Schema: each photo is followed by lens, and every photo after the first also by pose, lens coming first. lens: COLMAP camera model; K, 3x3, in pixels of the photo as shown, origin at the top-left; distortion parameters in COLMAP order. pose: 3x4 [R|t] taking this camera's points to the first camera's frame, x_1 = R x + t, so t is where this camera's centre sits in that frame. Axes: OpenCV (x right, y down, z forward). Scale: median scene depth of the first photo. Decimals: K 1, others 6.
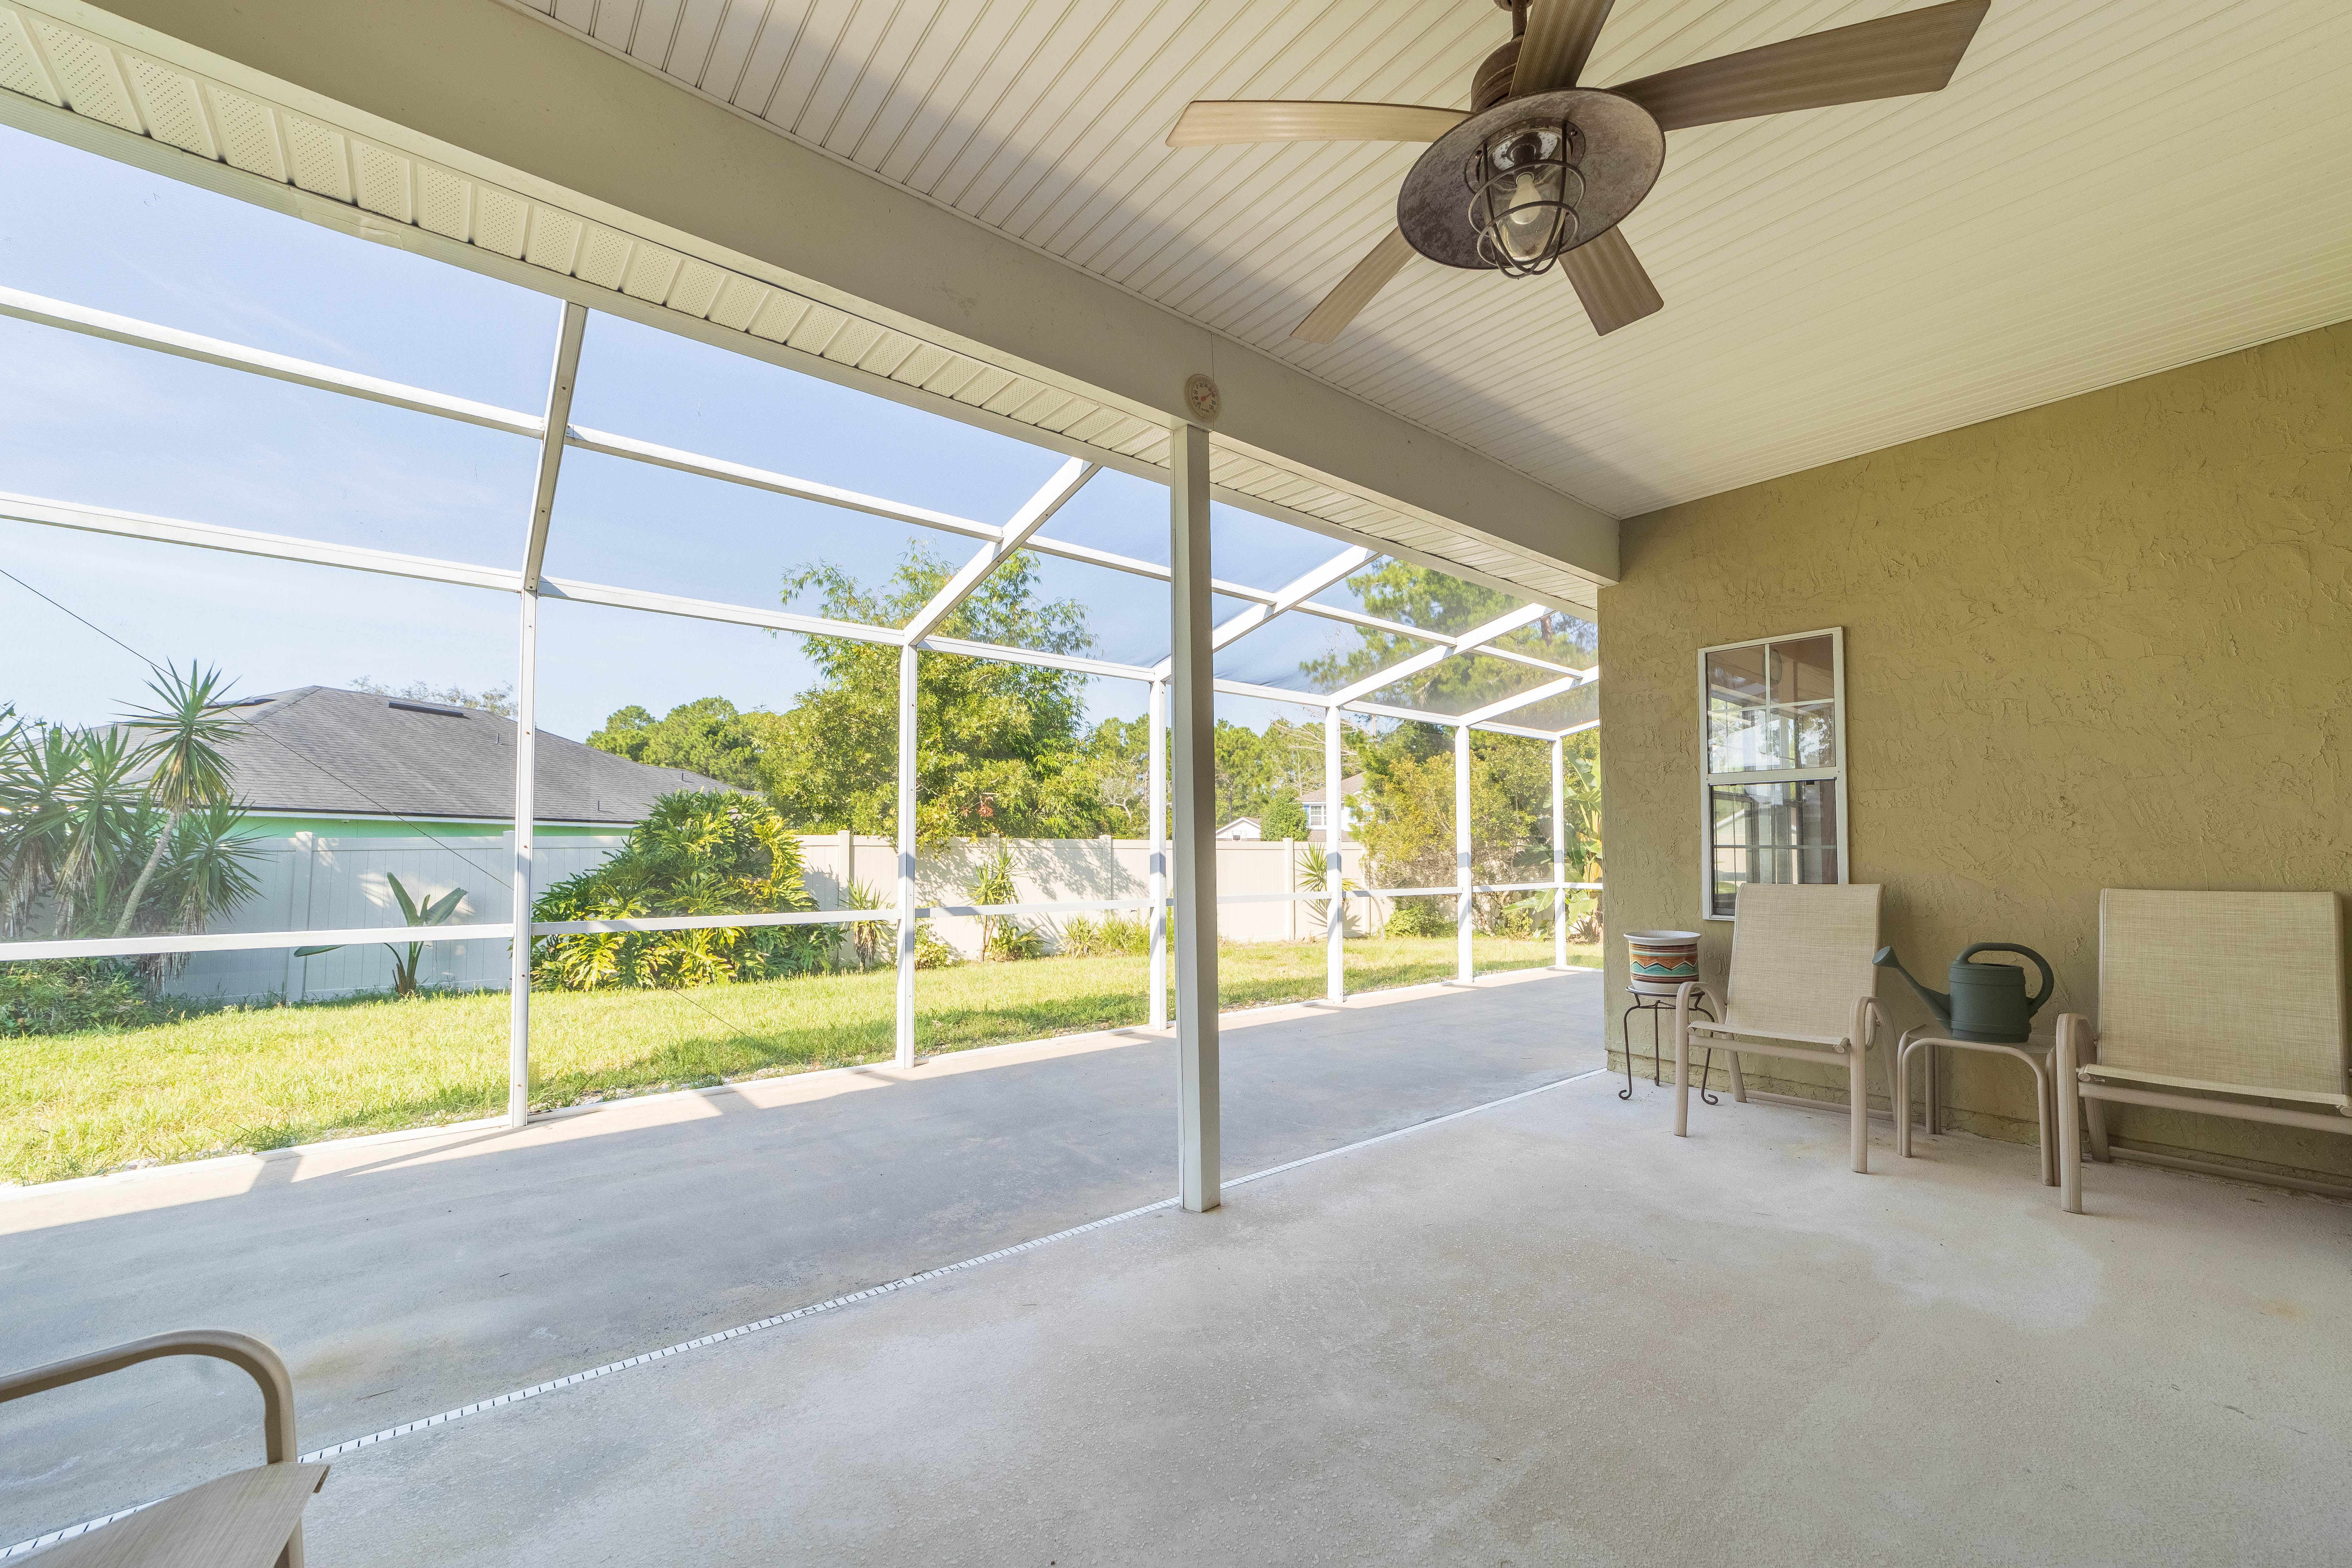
lens RADIAL K [[926.4, 0, 1176.0], [0, 926.4, 784.0], [0, 0, 1]] dist [0.000008, -0.000011]
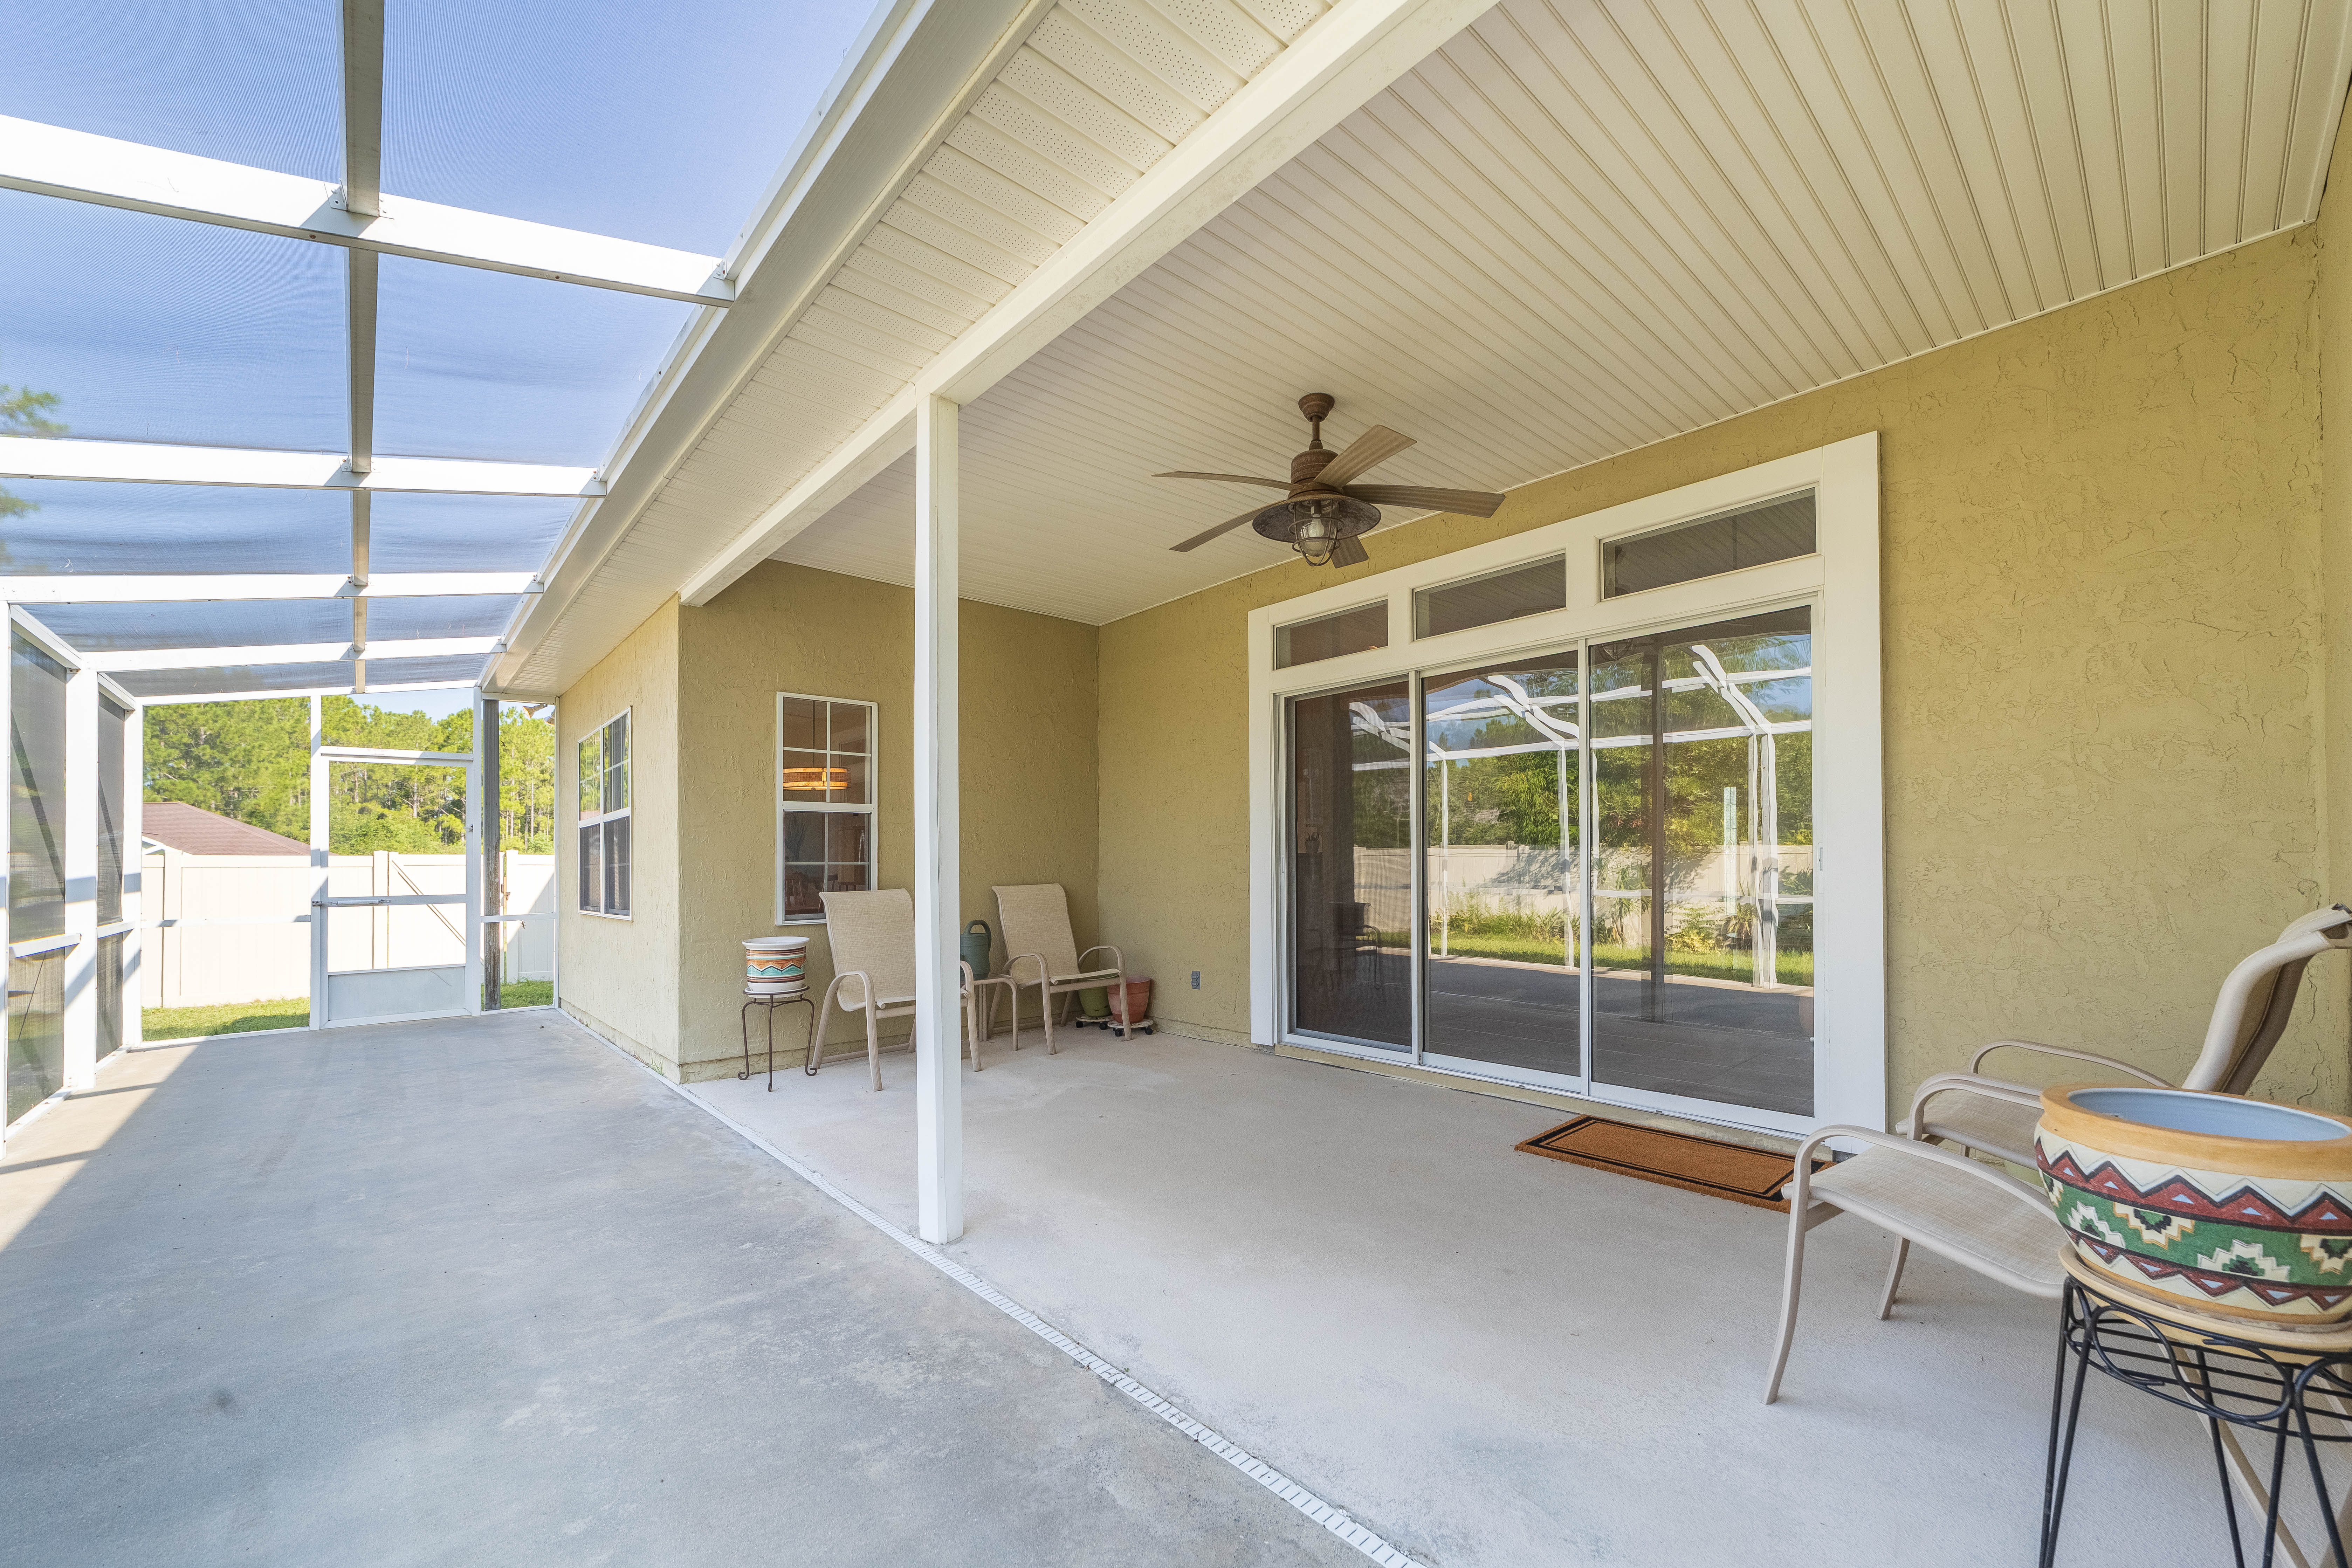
lens RADIAL K [[930.4, 0, 1188.4], [0, 930.4, 800.8], [0, 0, 1]] dist [-0.001112, 0.000013]
pose [[-0.056473, 0.071964, 0.995807, -0.840889], [-0.058444, 0.995450, -0.075253, 0.060093], [-0.996692, -0.062449, -0.052010, 0.719778]]
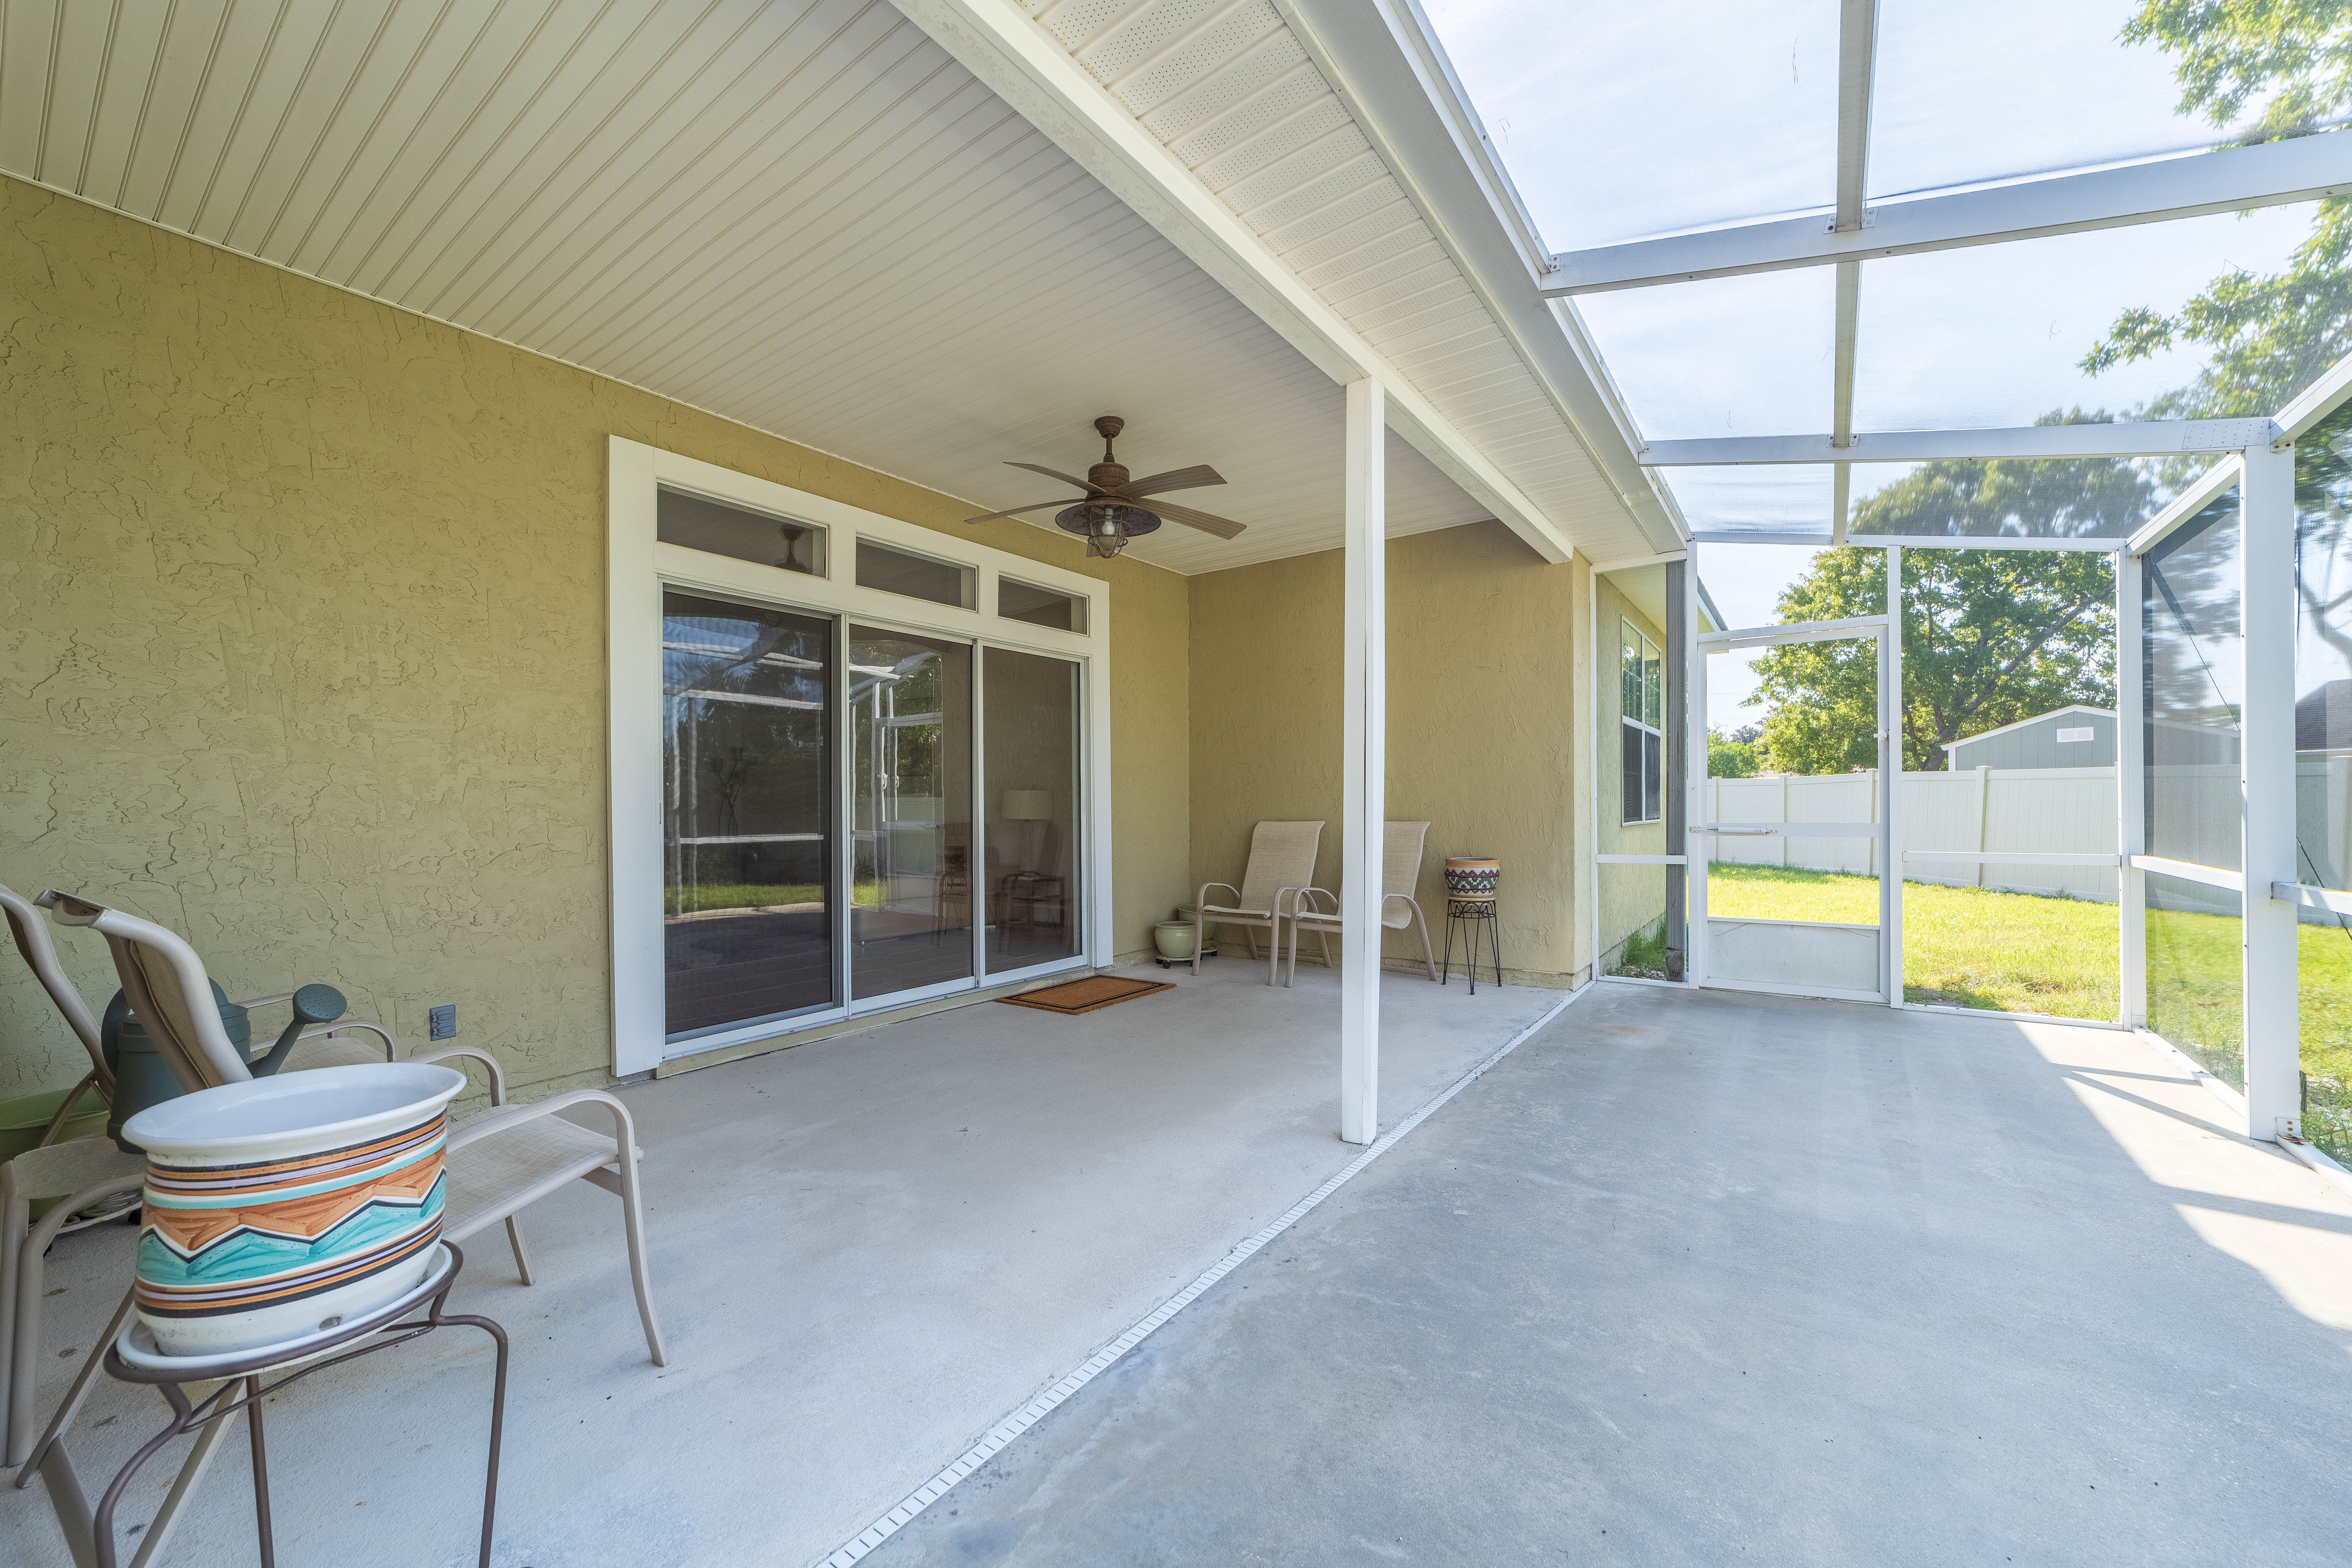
lens RADIAL K [[893.8, 0, 1168.0], [0, 893.8, 794.0], [0, 0, 1]] dist [-0.001947, -0.000074]
pose [[-0.965400, 0.006743, -0.260688, 0.431705], [0.029520, 0.996066, -0.083557, 0.125715], [0.259099, -0.088361, -0.961800, 1.700489]]
